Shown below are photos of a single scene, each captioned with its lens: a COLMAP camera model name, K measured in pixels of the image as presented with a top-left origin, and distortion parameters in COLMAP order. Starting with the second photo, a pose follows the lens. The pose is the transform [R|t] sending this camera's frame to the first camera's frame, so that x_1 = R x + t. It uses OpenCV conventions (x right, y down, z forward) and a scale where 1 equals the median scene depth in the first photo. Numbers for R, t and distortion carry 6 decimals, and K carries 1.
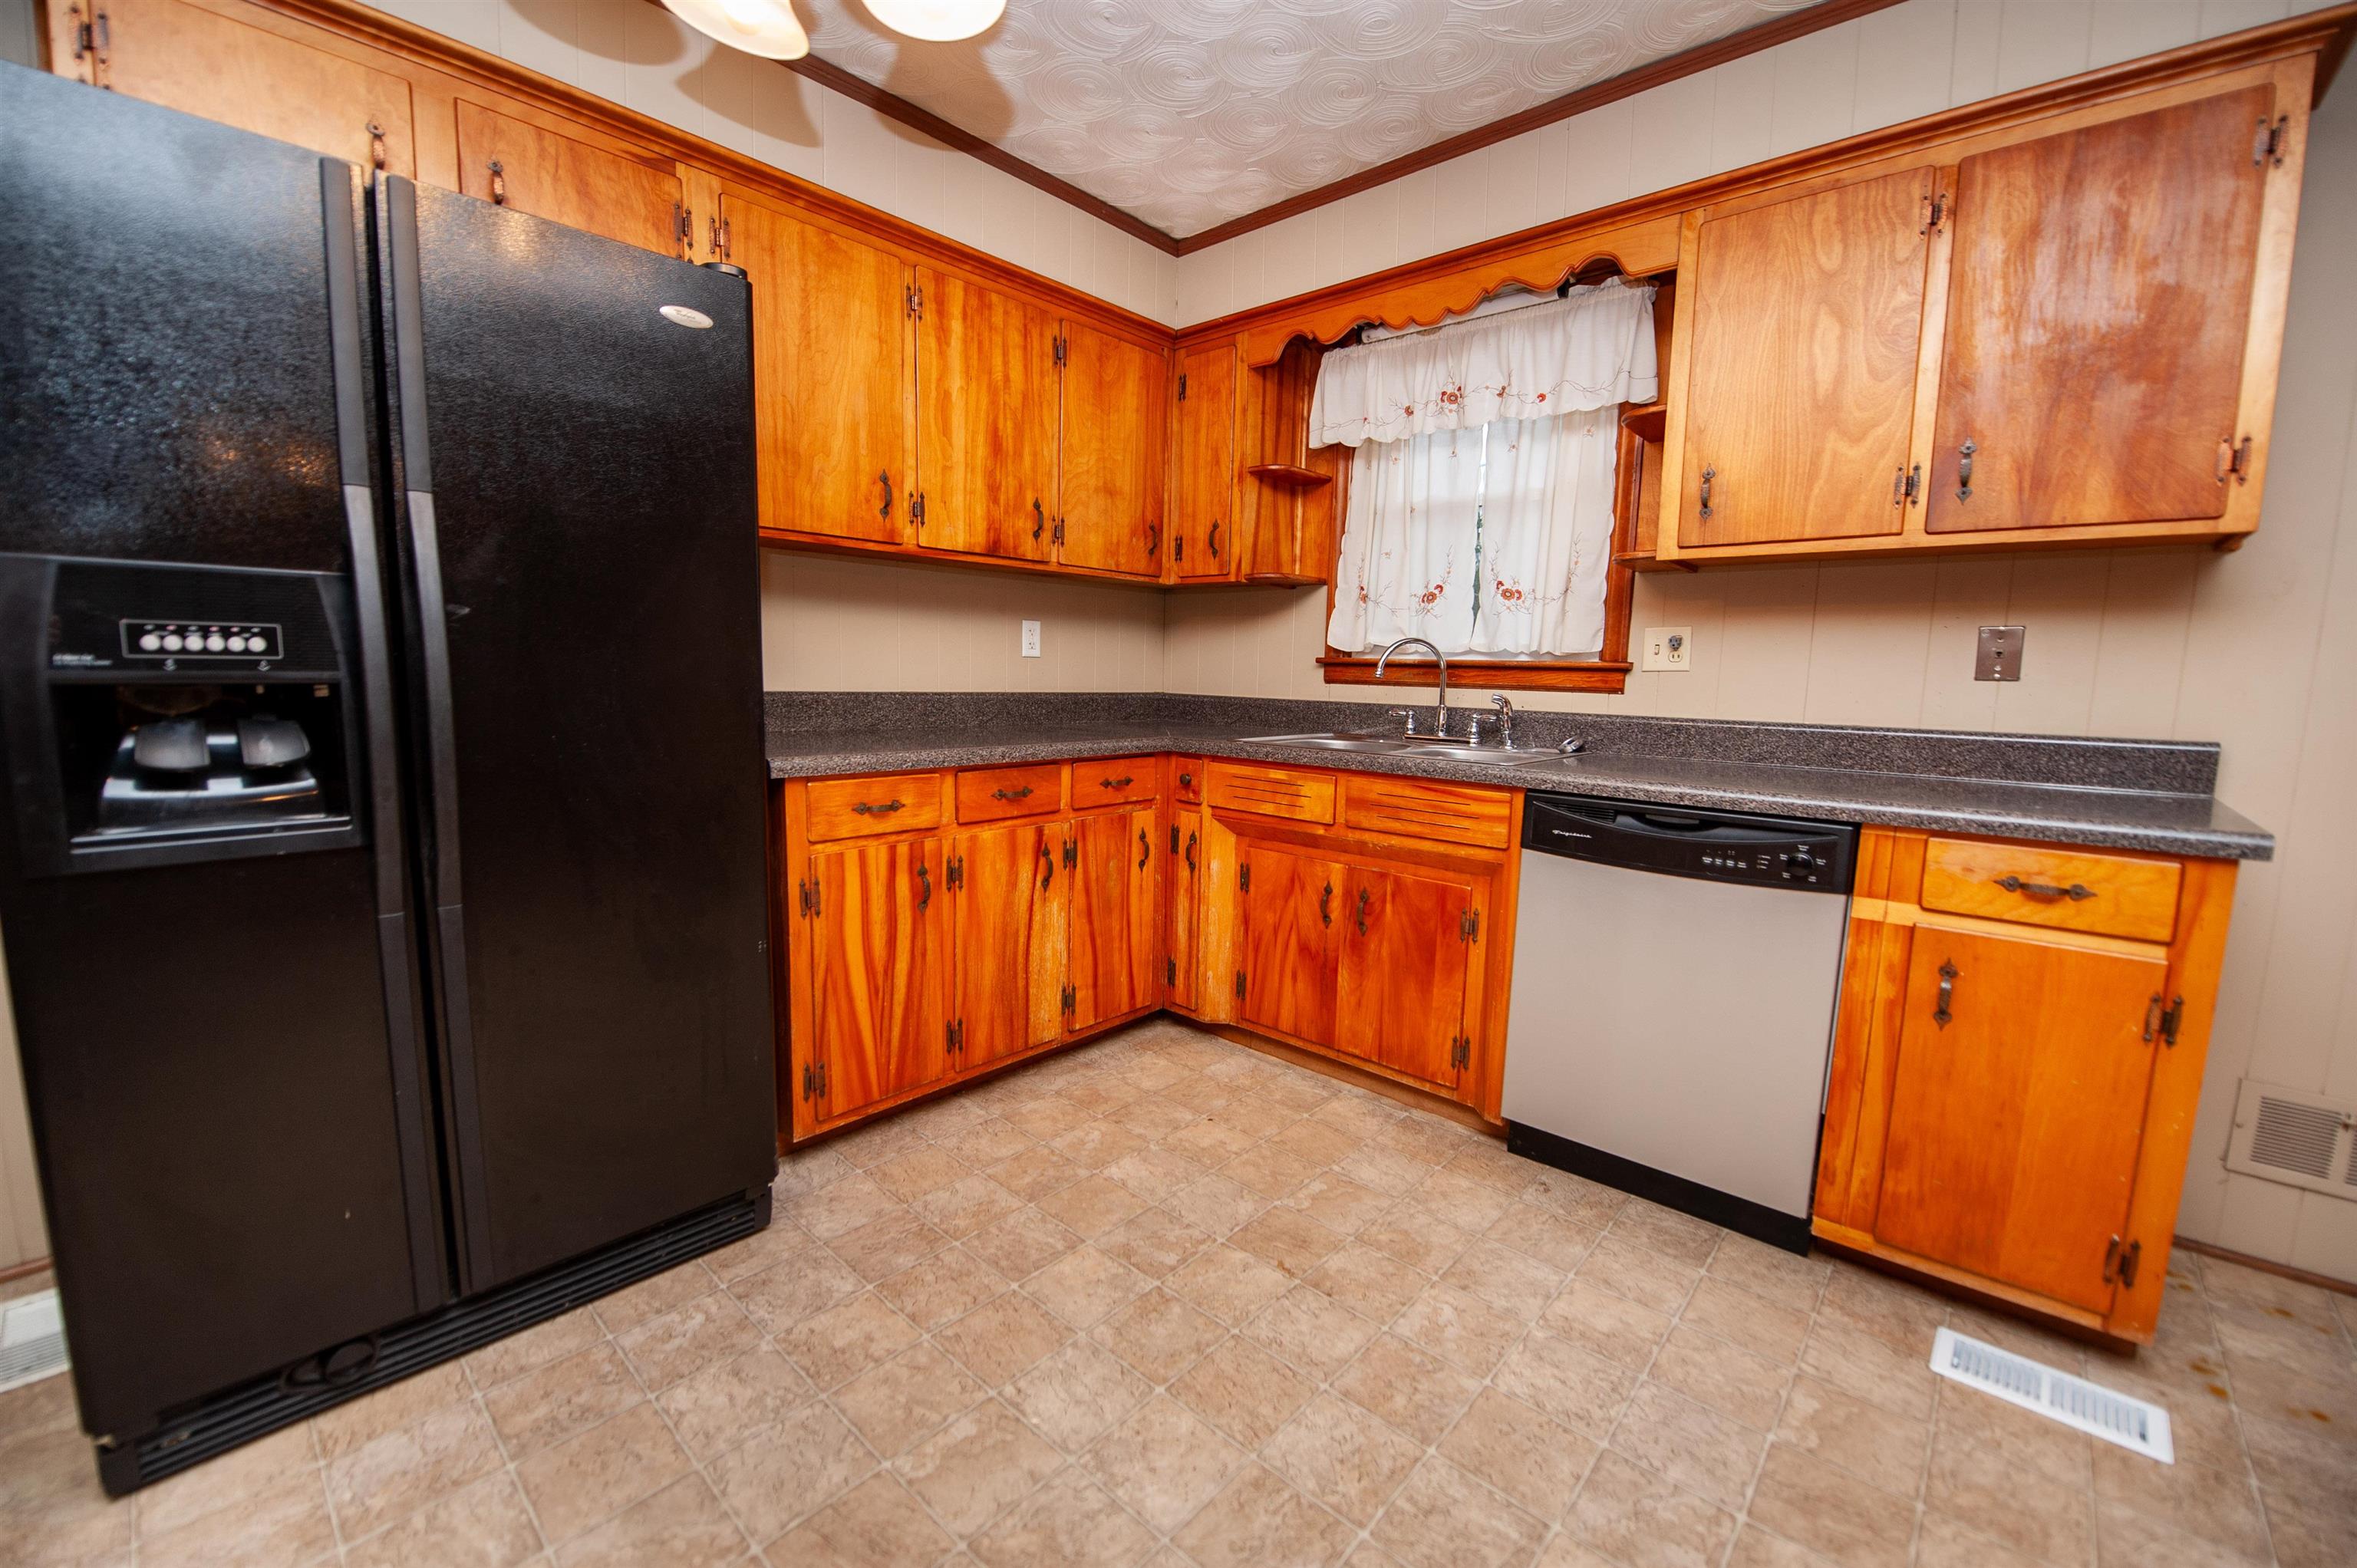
lens RADIAL K [[946.4, 0, 1183.7], [0, 946.4, 789.8], [0, 0, 1]] dist [-0.018335, -0.004647]
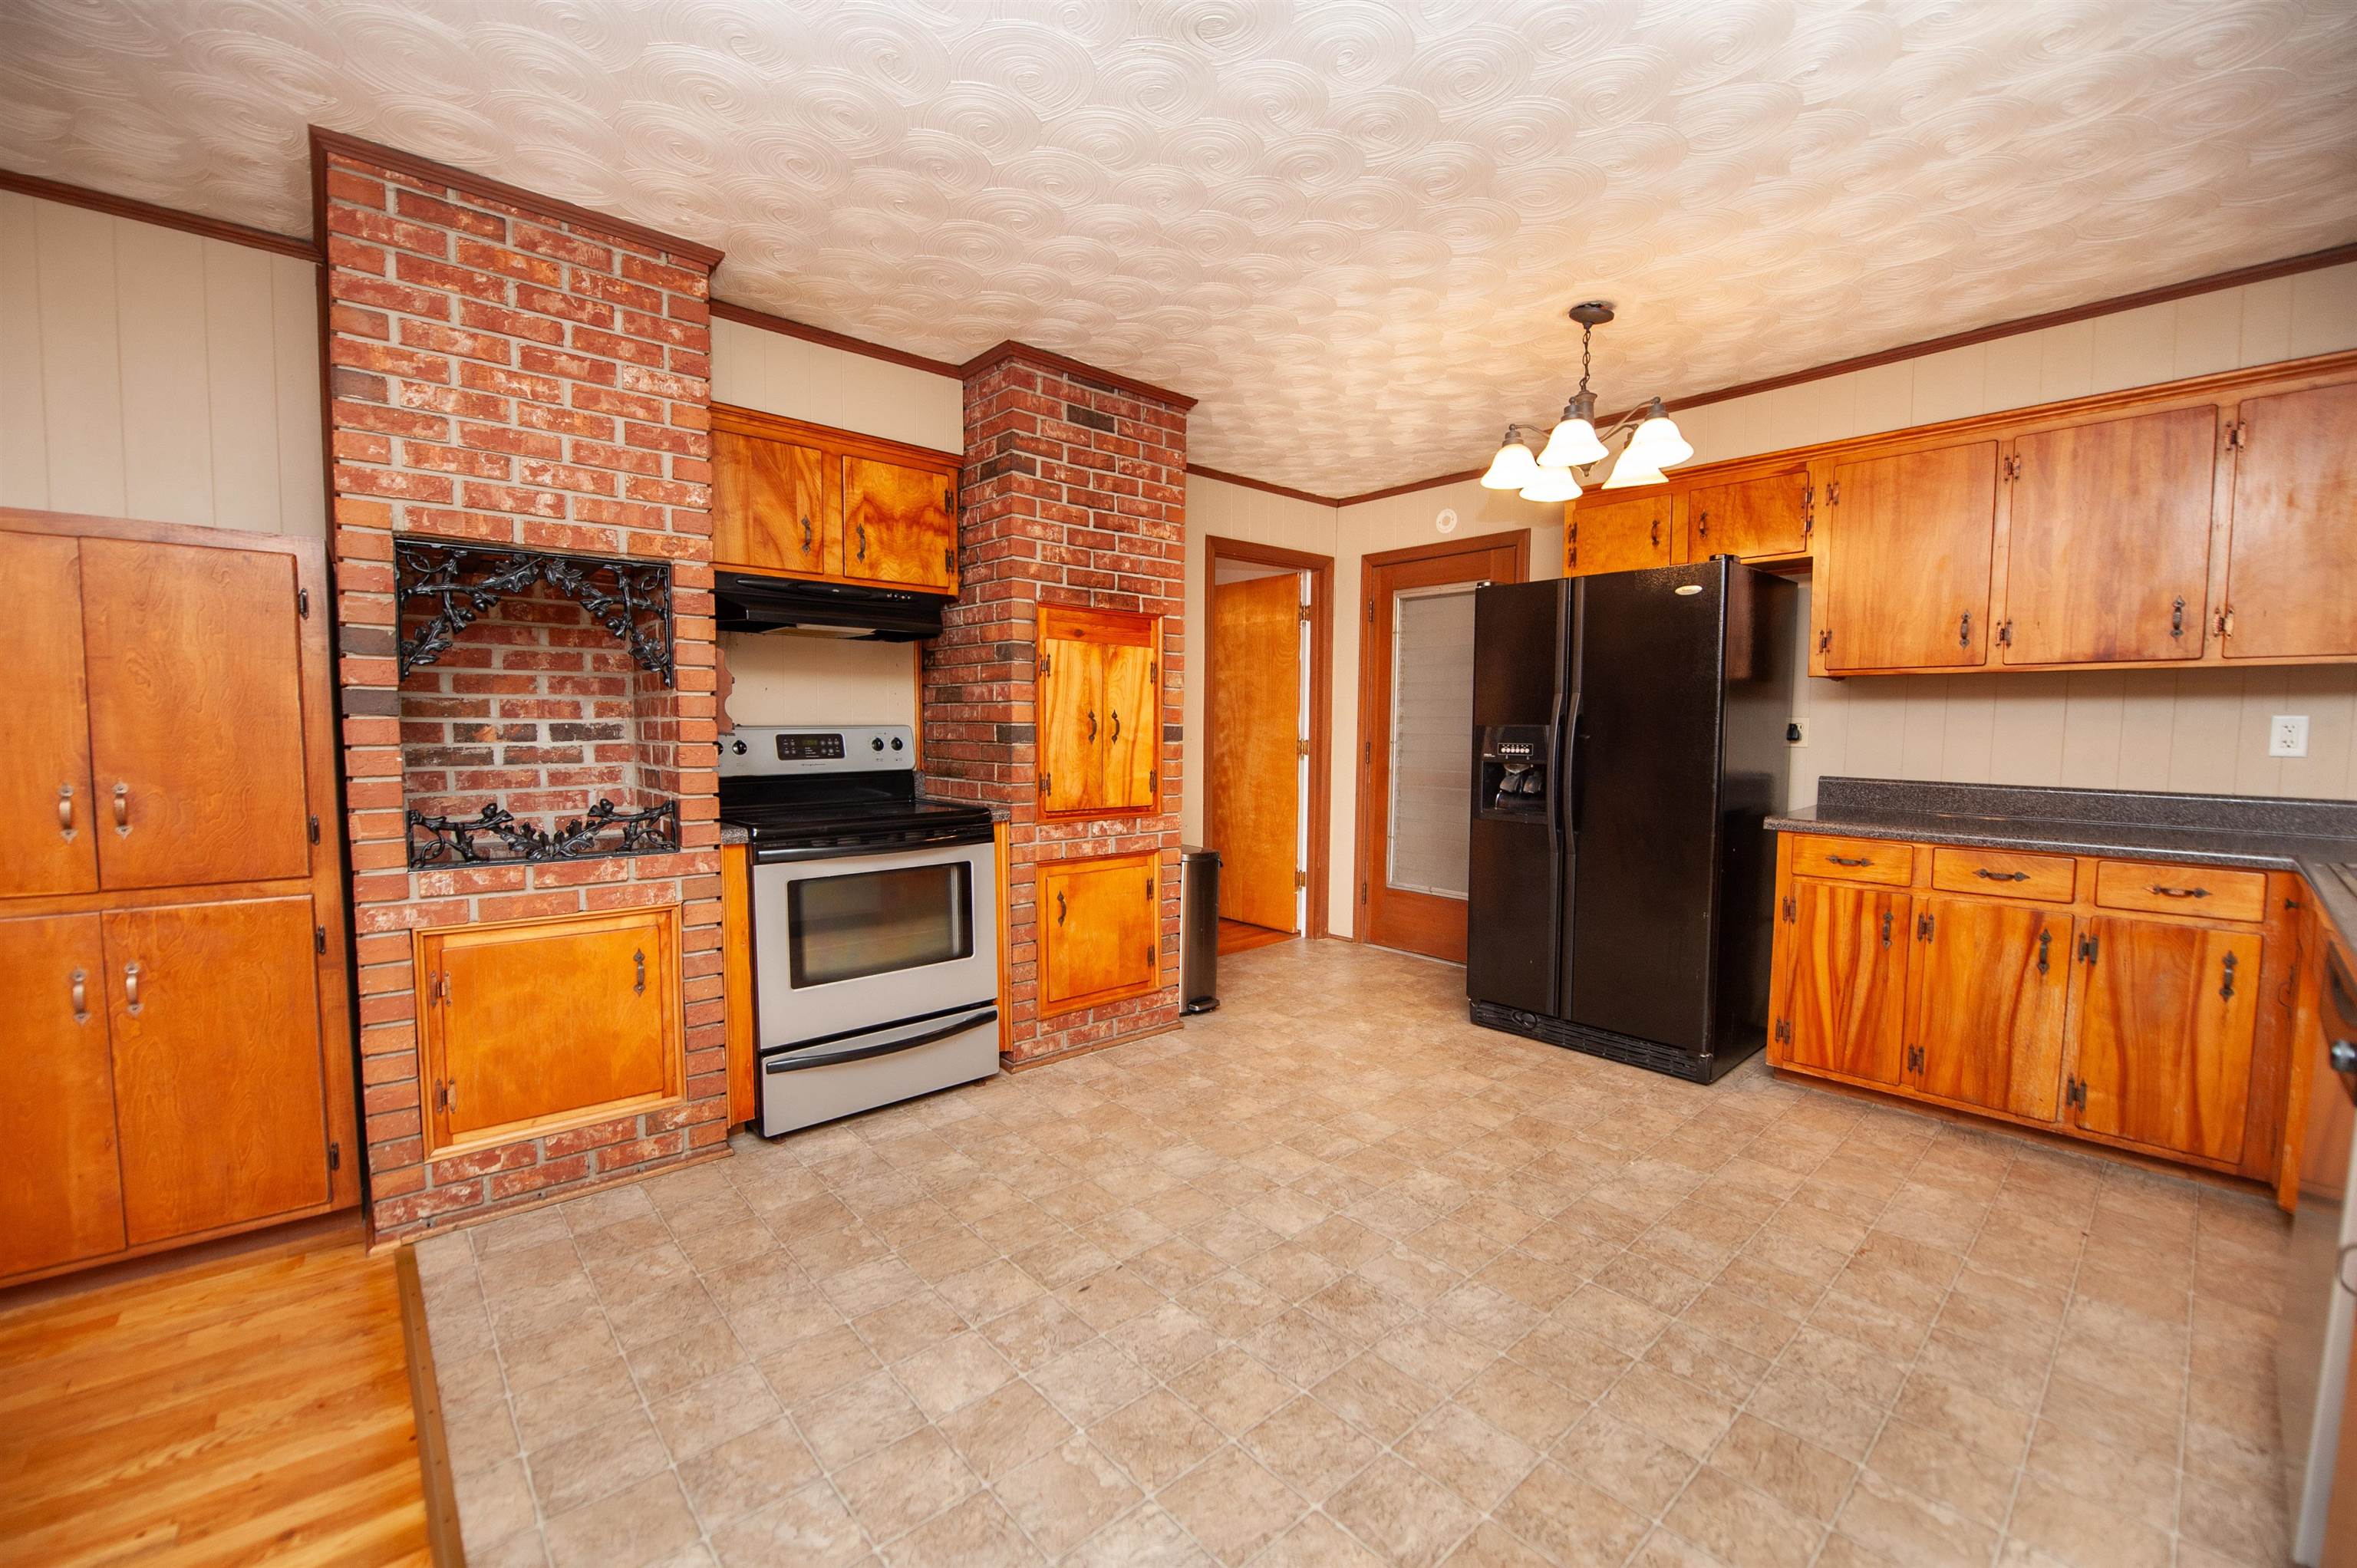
lens RADIAL K [[946.4, 0, 1183.7], [0, 946.4, 789.8], [0, 0, 1]] dist [-0.018335, -0.004647]
pose [[-0.105017, 0.047660, -0.993328, 1.144669], [-0.133936, 0.989073, 0.061615, -0.039578], [0.985410, 0.139513, -0.097486, 0.126808]]
